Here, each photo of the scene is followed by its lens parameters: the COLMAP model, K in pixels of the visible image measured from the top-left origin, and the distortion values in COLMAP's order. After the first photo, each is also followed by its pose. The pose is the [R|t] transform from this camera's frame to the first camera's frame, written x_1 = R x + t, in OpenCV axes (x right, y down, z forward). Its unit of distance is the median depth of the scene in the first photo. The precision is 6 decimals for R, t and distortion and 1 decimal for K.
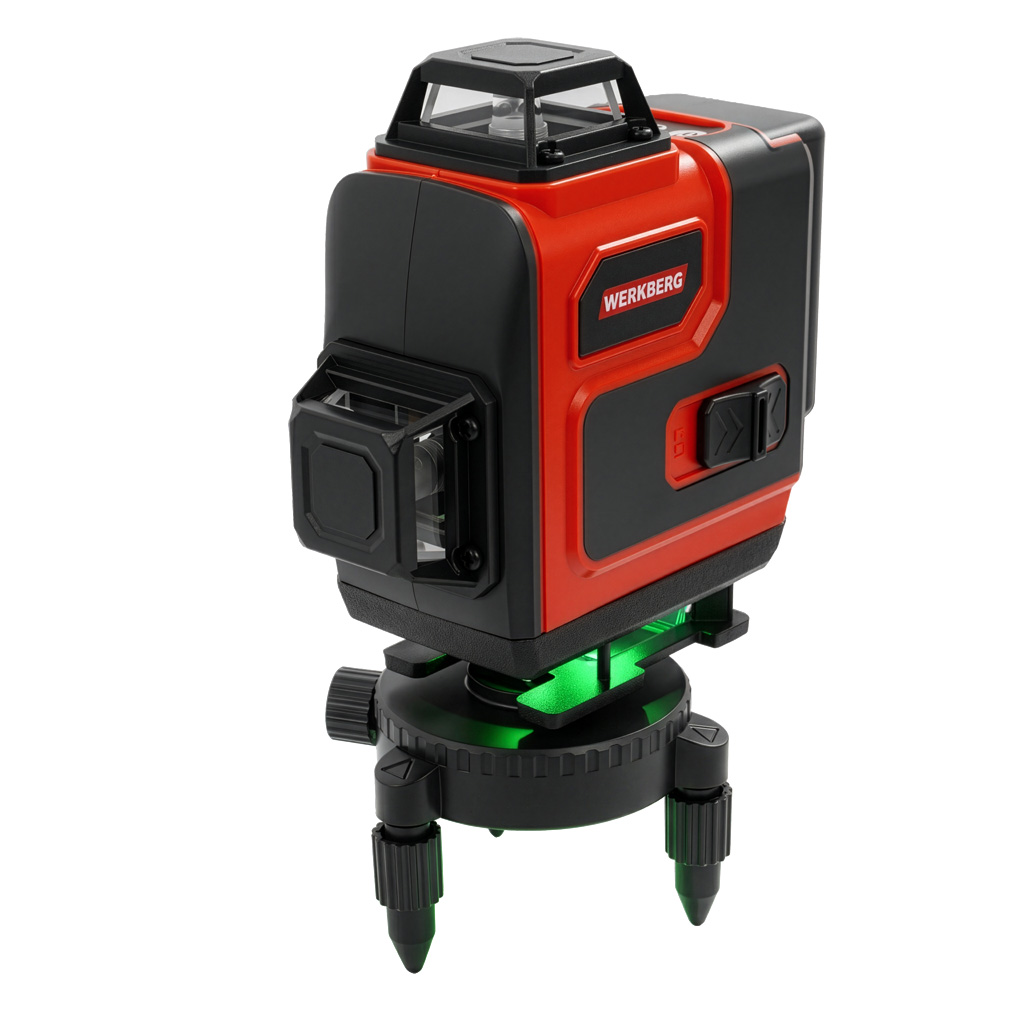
lens RADIAL K [[2315.8, 0, 512.0], [0, 2315.8, 512.0], [0, 0, 1]] dist [0.339058, -0.124501]
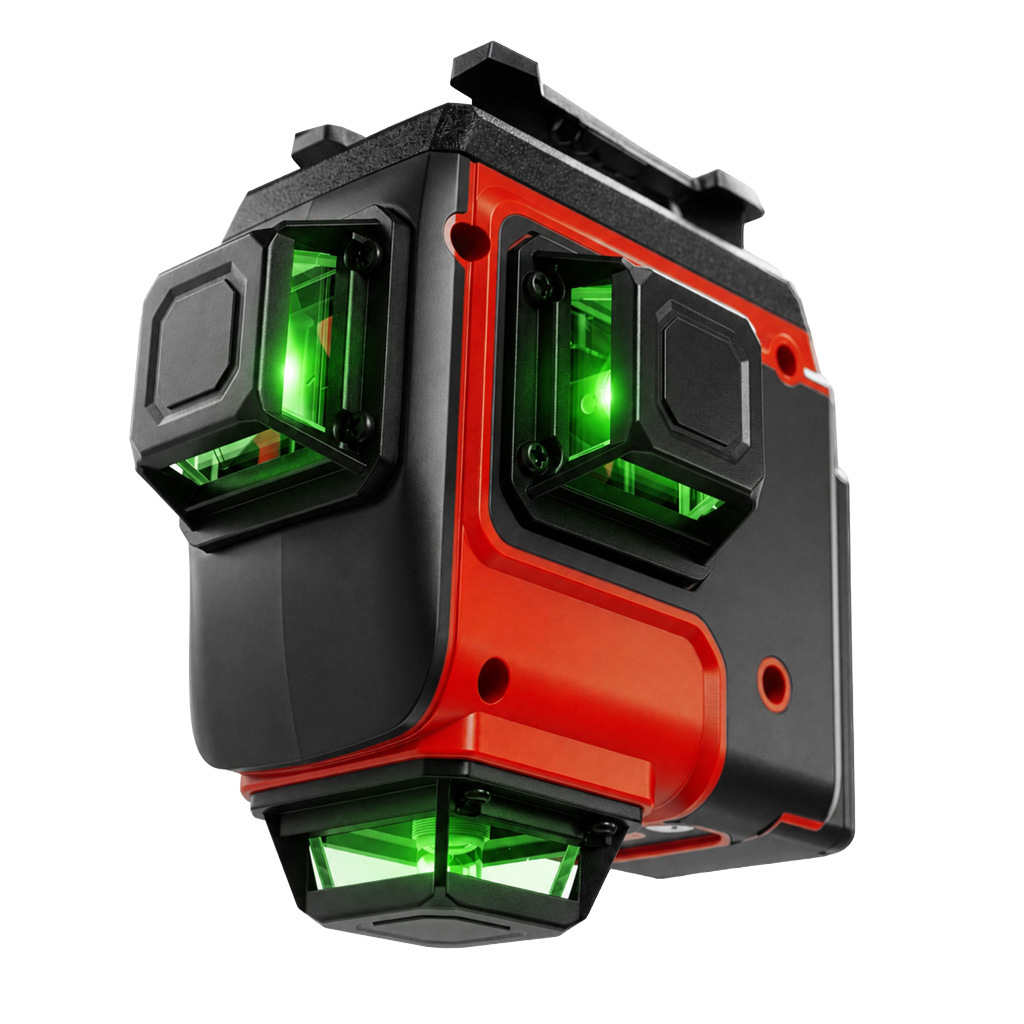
lens RADIAL K [[2267.5, 0, 512.0], [0, 2267.5, 512.0], [0, 0, 1]] dist [-0.013526, -0.024747]
pose [[-0.997730, -0.059445, -0.031630, 0.010743], [0.059987, -0.998063, -0.016473, -0.043392], [-0.030589, -0.018333, 0.999364, 0.246236]]
